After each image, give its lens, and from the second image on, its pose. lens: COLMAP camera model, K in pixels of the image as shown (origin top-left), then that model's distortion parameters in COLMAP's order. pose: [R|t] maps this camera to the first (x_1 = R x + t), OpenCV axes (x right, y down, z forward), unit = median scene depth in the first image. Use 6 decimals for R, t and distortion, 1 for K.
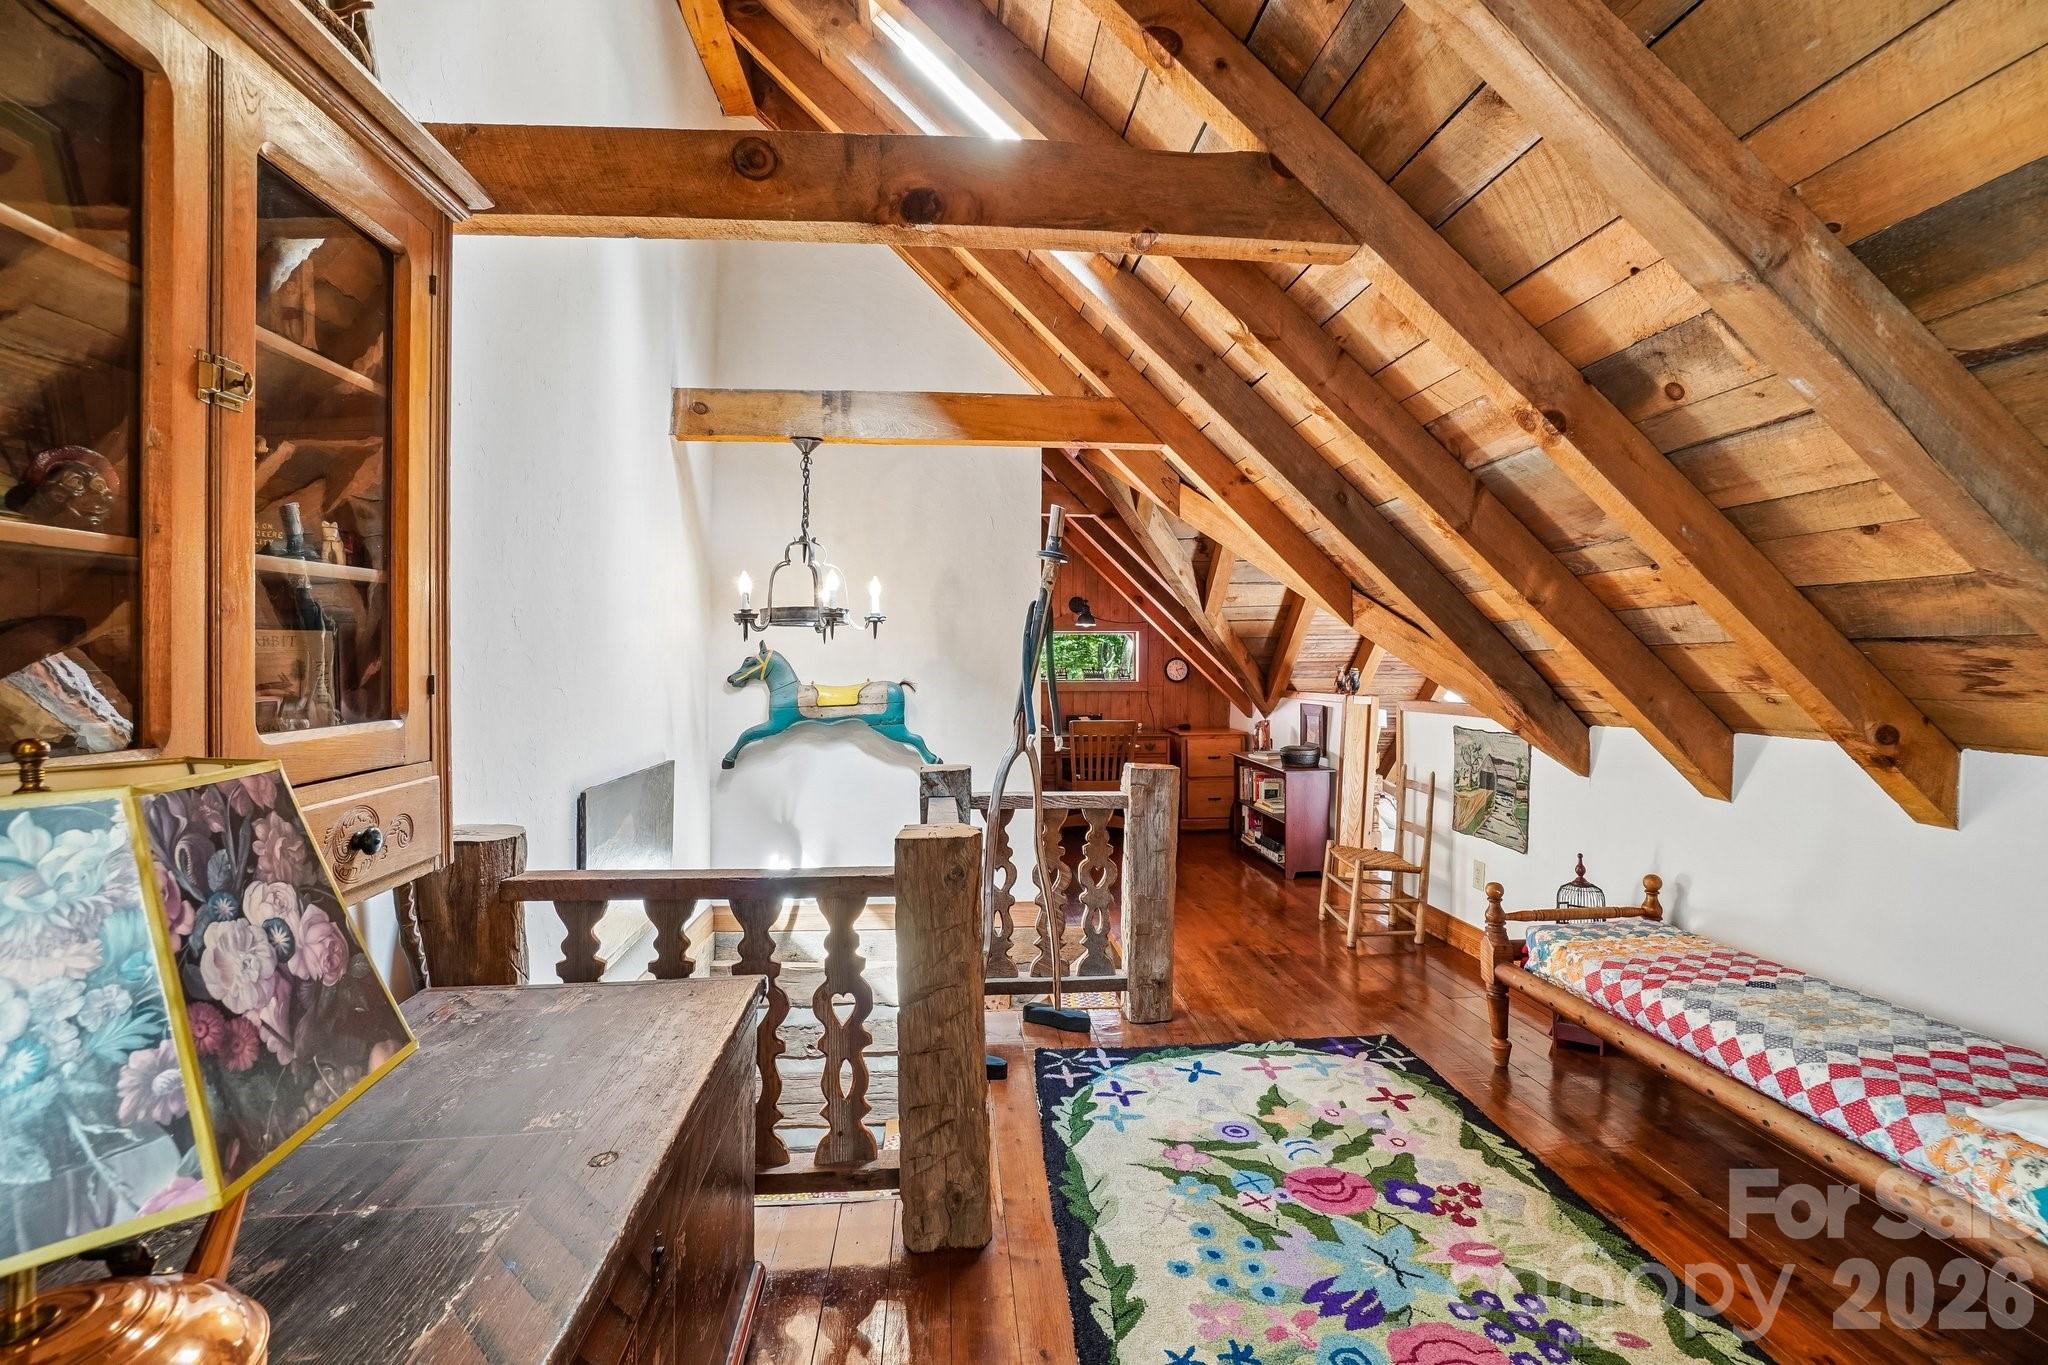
lens RADIAL K [[910.6, 0, 1023.3], [0, 910.6, 676.2], [0, 0, 1]] dist [-0.058981, 0.020781]
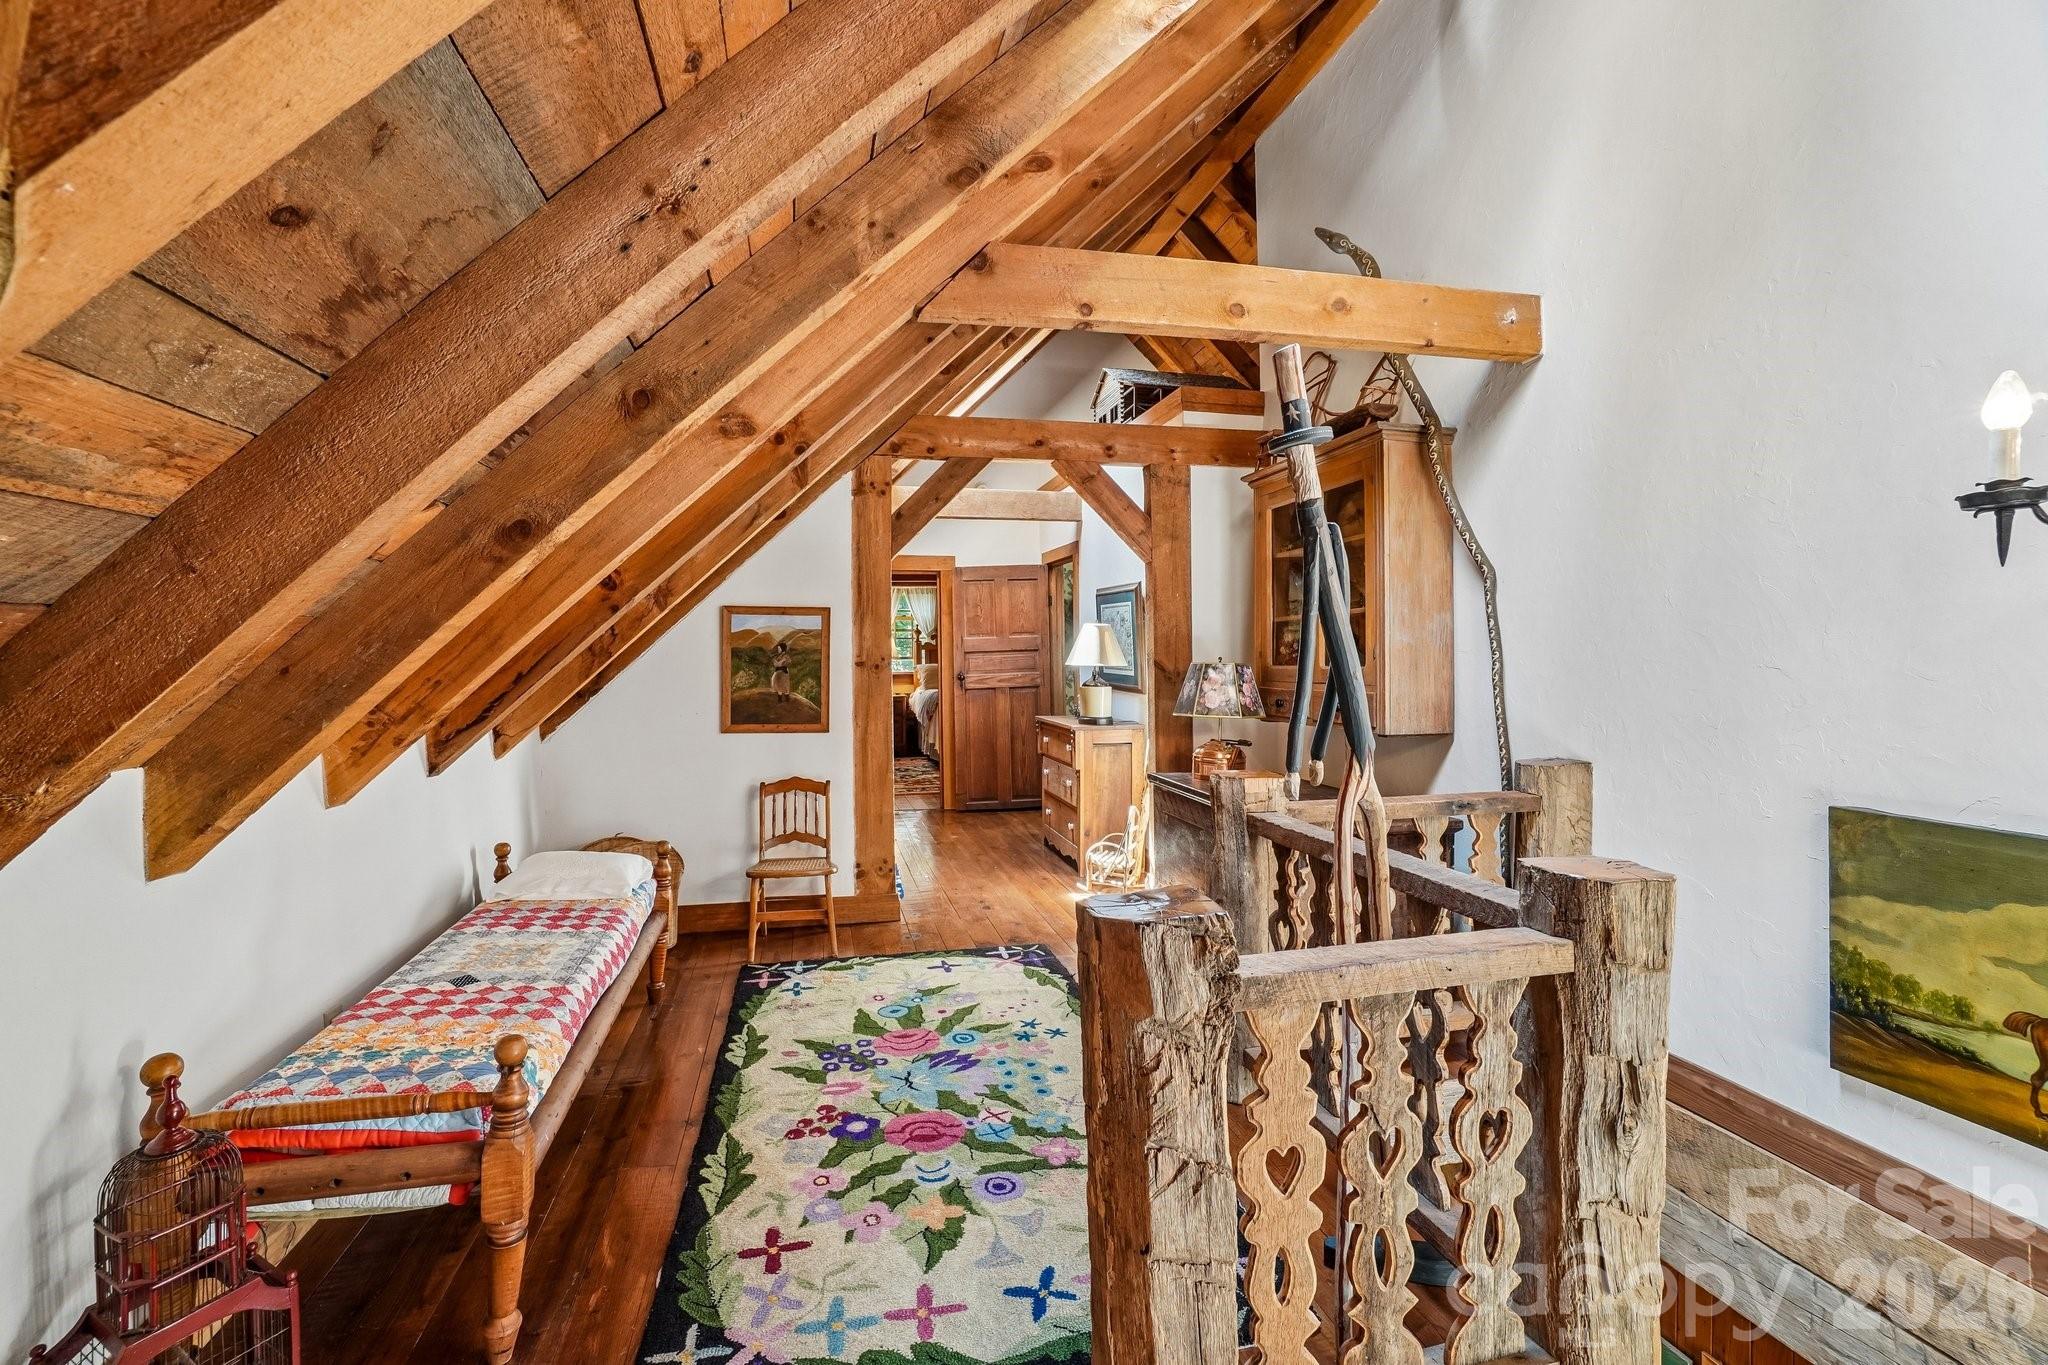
lens RADIAL K [[910.6, 0, 1021.0], [0, 910.6, 665.8], [0, 0, 1]] dist [-0.058981, 0.020781]
pose [[-0.990090, 0.010758, -0.140025, 0.358369], [0.006512, 0.999506, 0.030749, -0.019364], [0.140286, 0.029532, -0.989670, 1.983395]]
